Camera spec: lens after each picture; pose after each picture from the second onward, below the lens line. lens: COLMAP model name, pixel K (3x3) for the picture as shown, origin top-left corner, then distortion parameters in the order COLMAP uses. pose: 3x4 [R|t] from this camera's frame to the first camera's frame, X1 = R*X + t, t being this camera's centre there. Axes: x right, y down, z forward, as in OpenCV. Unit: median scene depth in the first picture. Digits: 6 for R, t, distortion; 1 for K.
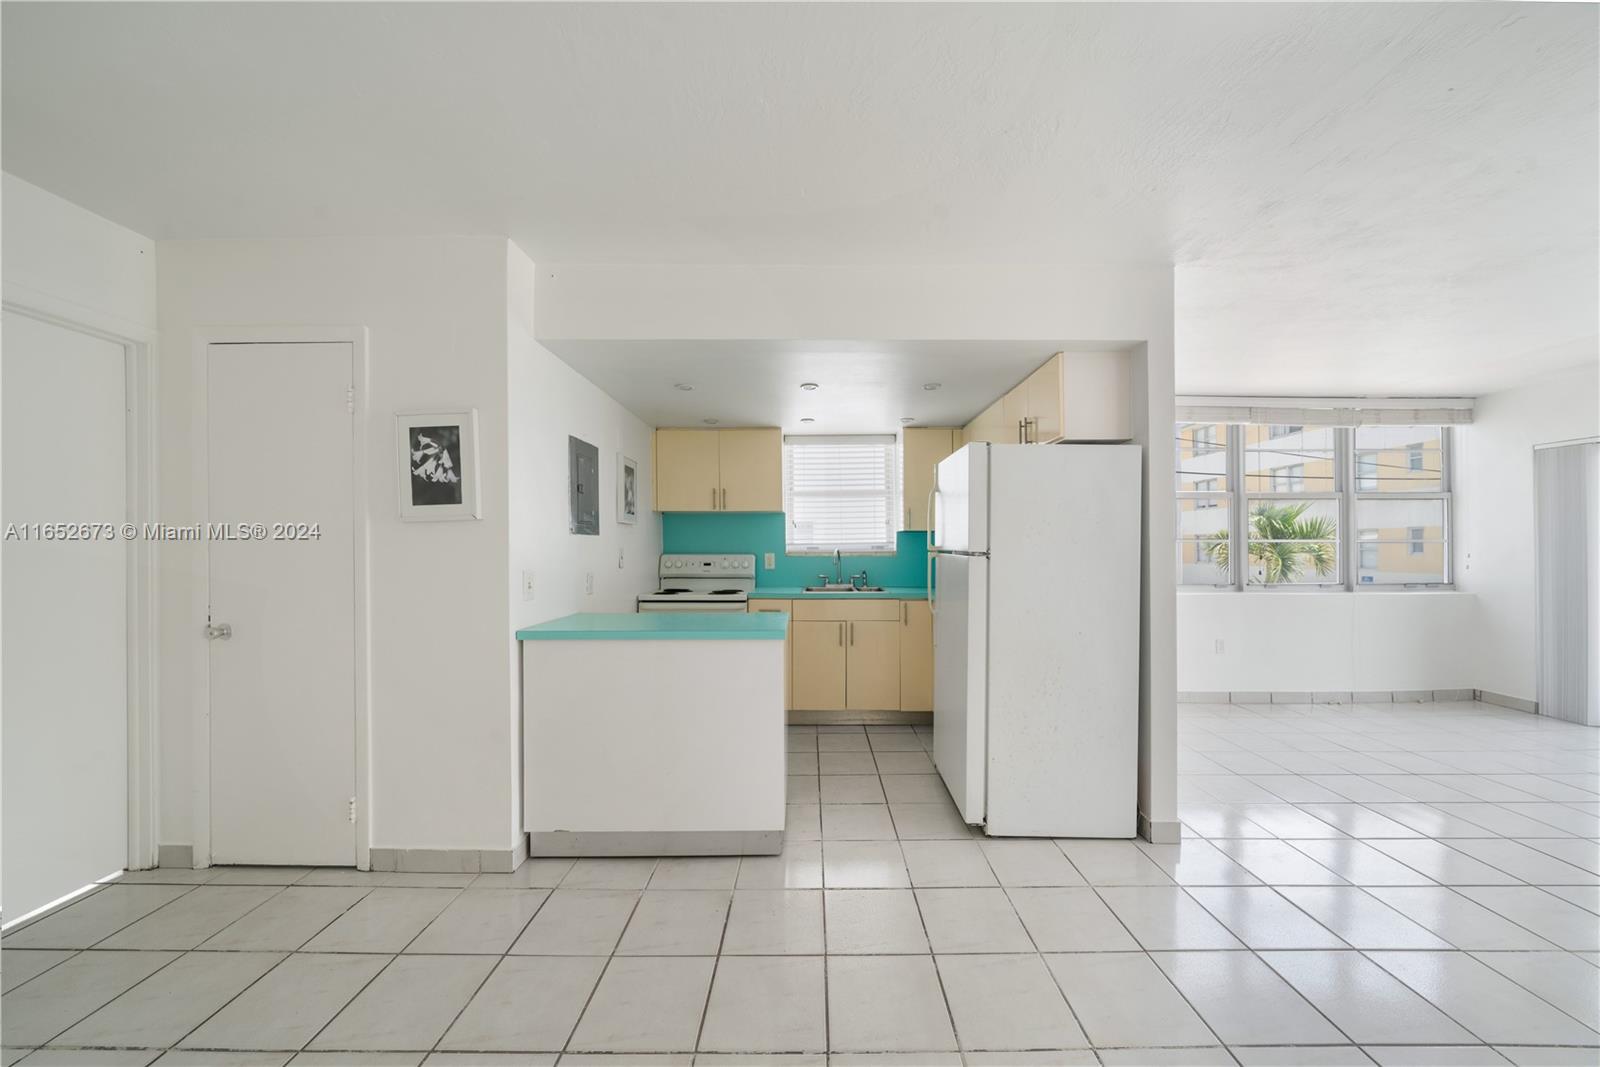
lens RADIAL K [[568.3, 0, 820.7], [0, 568.3, 542.0], [0, 0, 1]] dist [-0.003161, 0.001286]
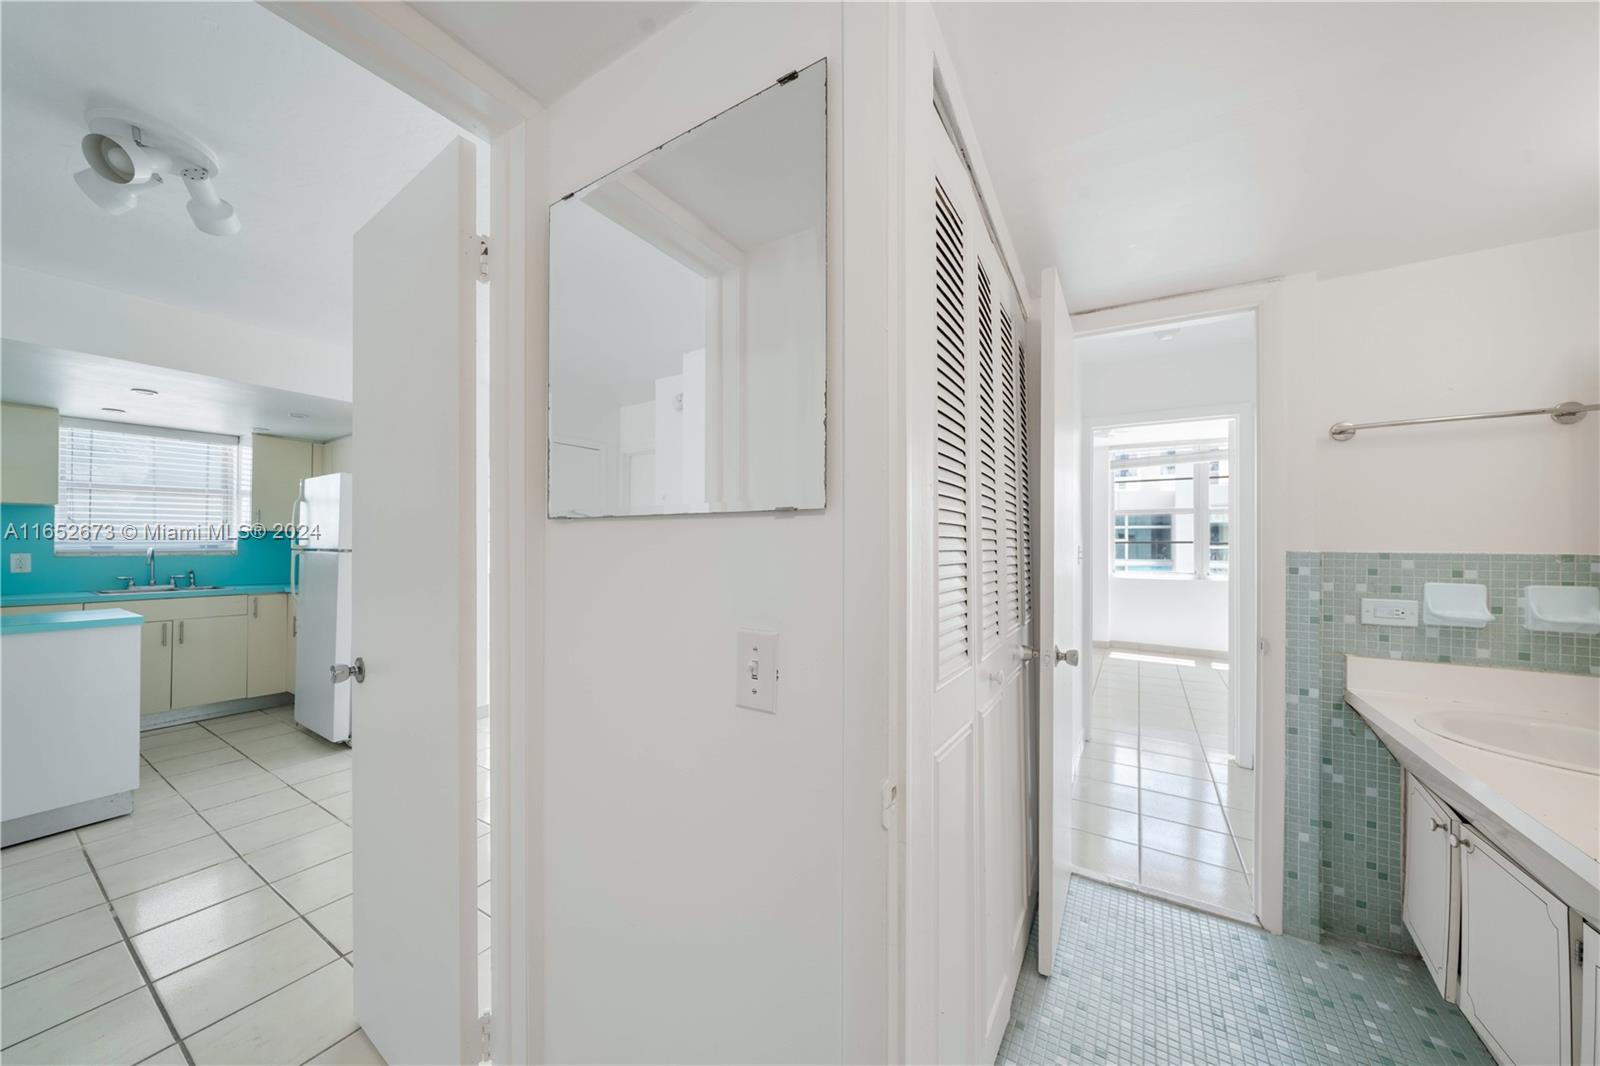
lens RADIAL K [[536.4, 0, 795.1], [0, 536.4, 538.7], [0, 0, 1]] dist [-0.003788, -0.000272]
pose [[0.540762, 0.017426, 0.840995, -0.140554], [-0.008969, 0.999848, -0.014951, 0.000281], [-0.841128, 0.000542, 0.540836, -0.385967]]
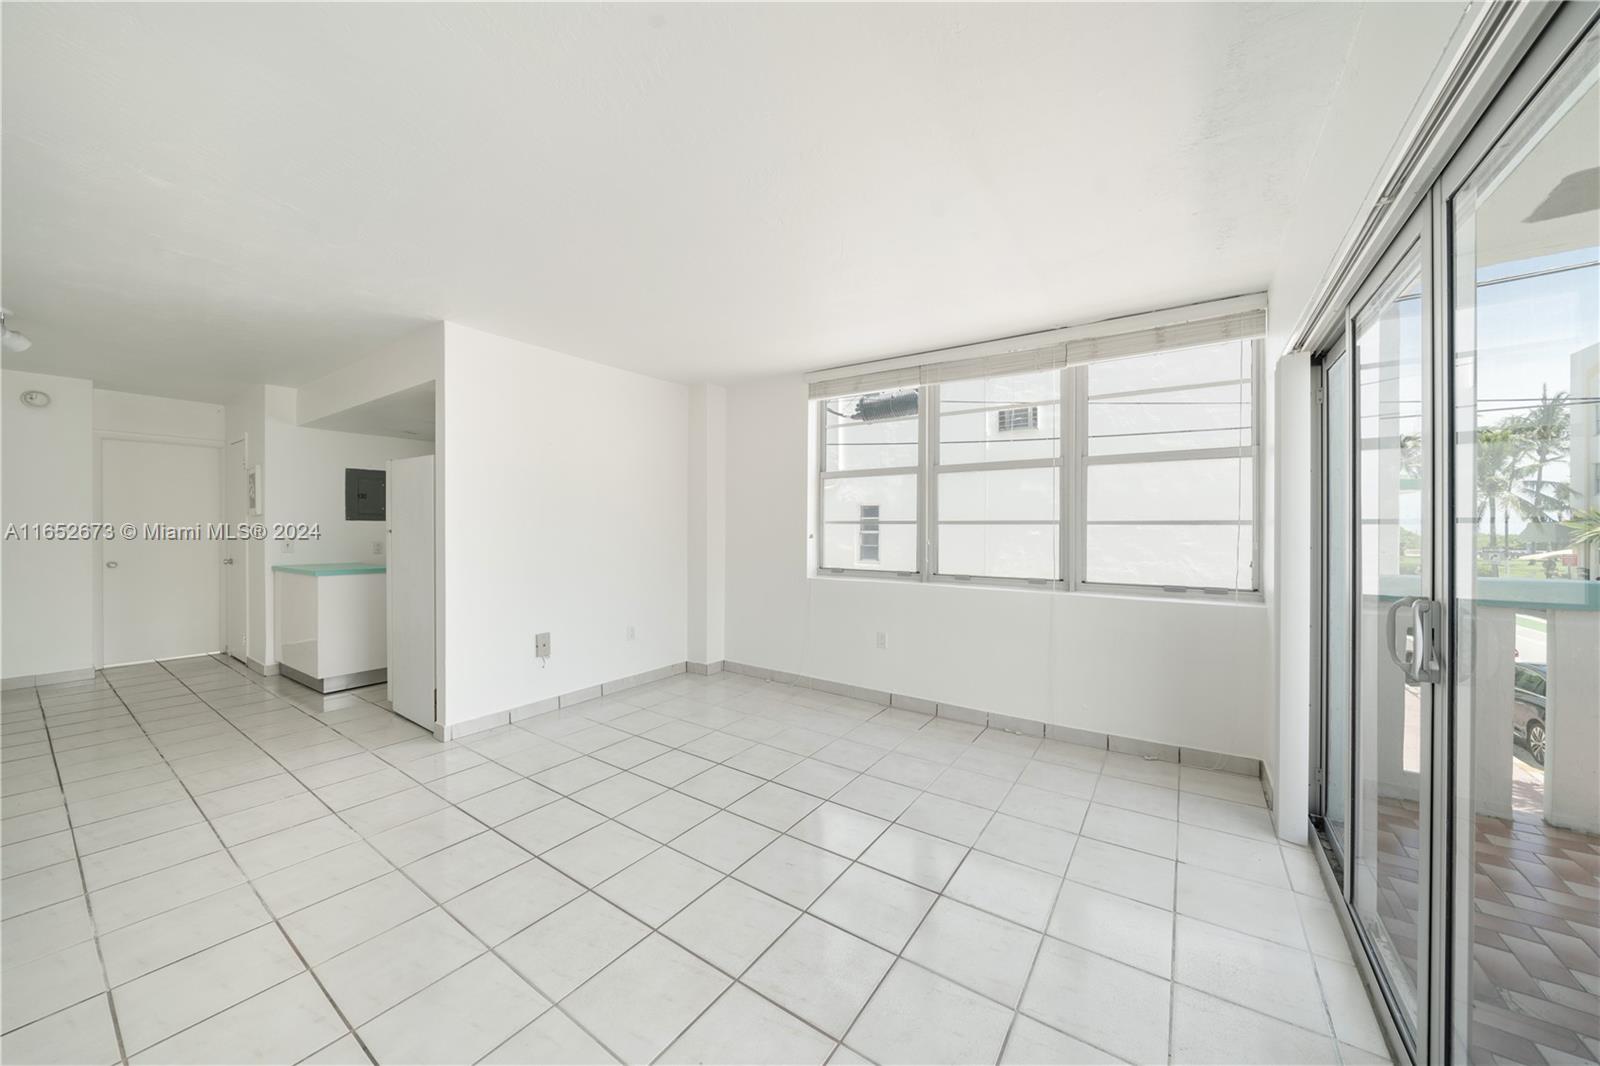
lens RADIAL K [[568.3, 0, 801.1], [0, 568.3, 535.6], [0, 0, 1]] dist [-0.003161, 0.001286]
pose [[0.811304, 0.014075, -0.584455, 1.208630], [-0.001219, 0.999749, 0.022384, -0.002132], [0.584623, -0.017447, 0.811117, 0.221635]]
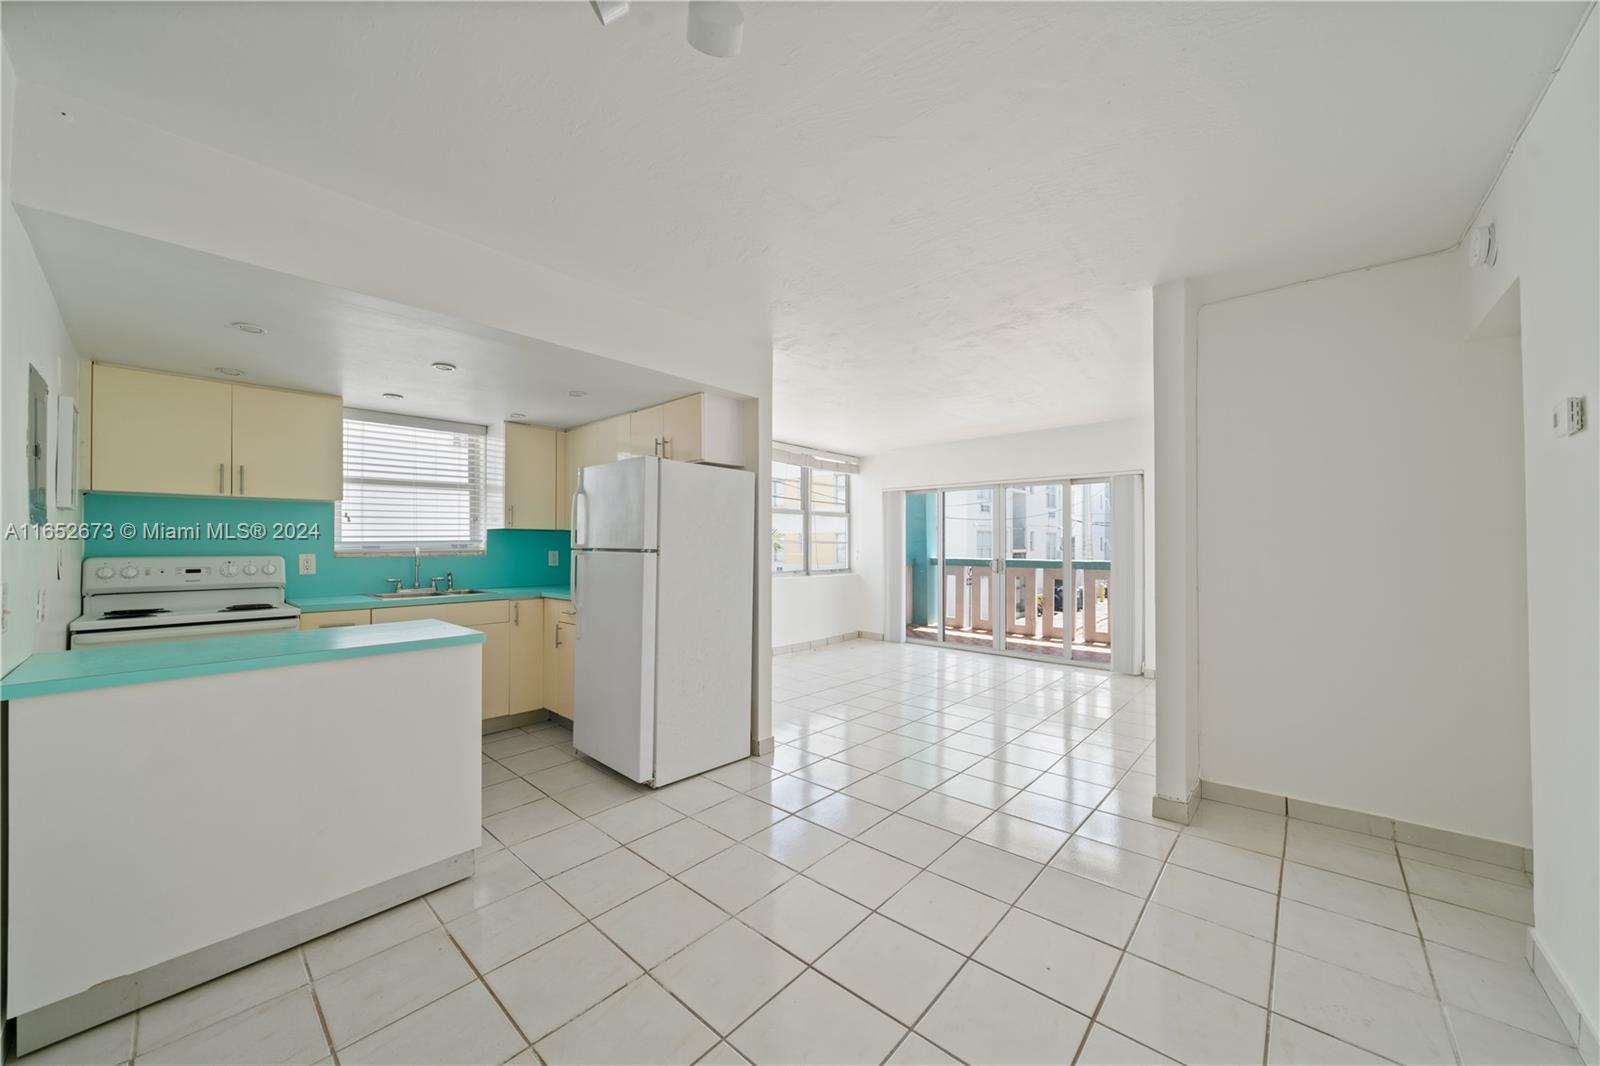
lens RADIAL K [[568.3, 0, 803.0], [0, 568.3, 533.6], [0, 0, 1]] dist [-0.003161, 0.001286]
pose [[0.677387, 0.016498, 0.735442, -0.215410], [-0.004932, 0.999828, -0.017886, 0.002736], [-0.735611, 0.008488, 0.677351, -0.019308]]
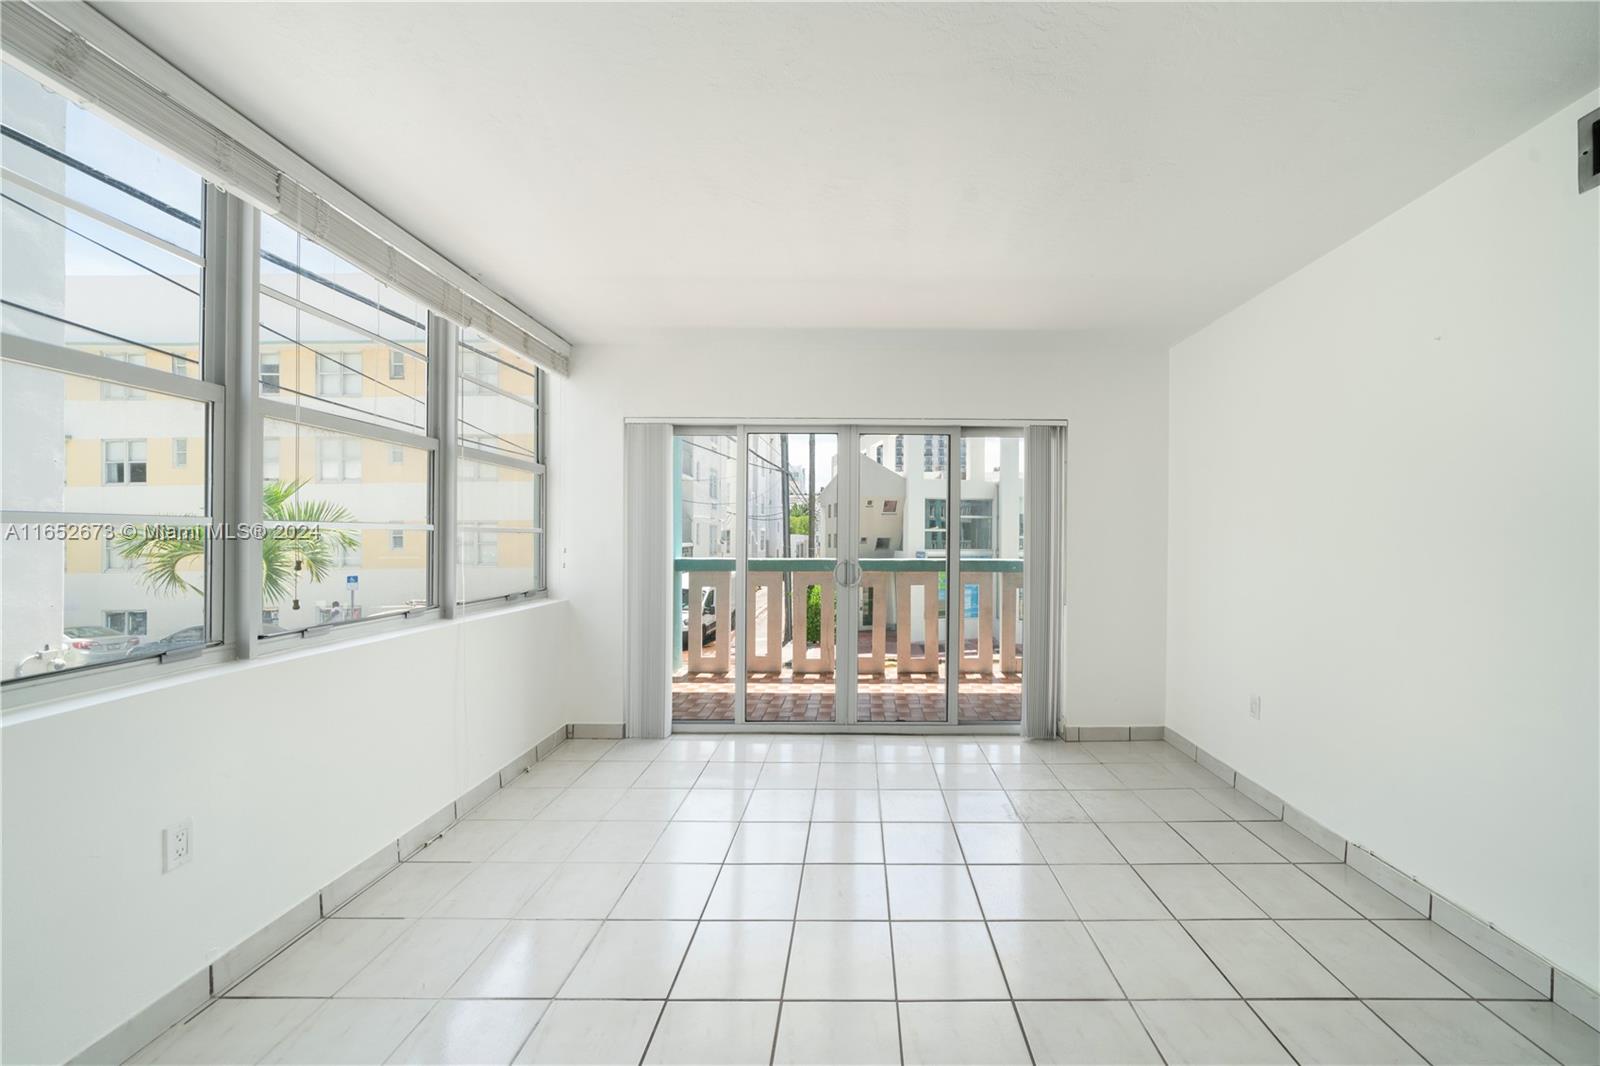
lens RADIAL K [[568.3, 0, 828.6], [0, 568.3, 537.4], [0, 0, 1]] dist [-0.003161, 0.001286]
pose [[0.000496, 0.005358, 0.999986, 0.423046], [-0.008299, 0.999951, -0.005354, 0.008537], [-0.999965, -0.008296, 0.000540, 0.702186]]
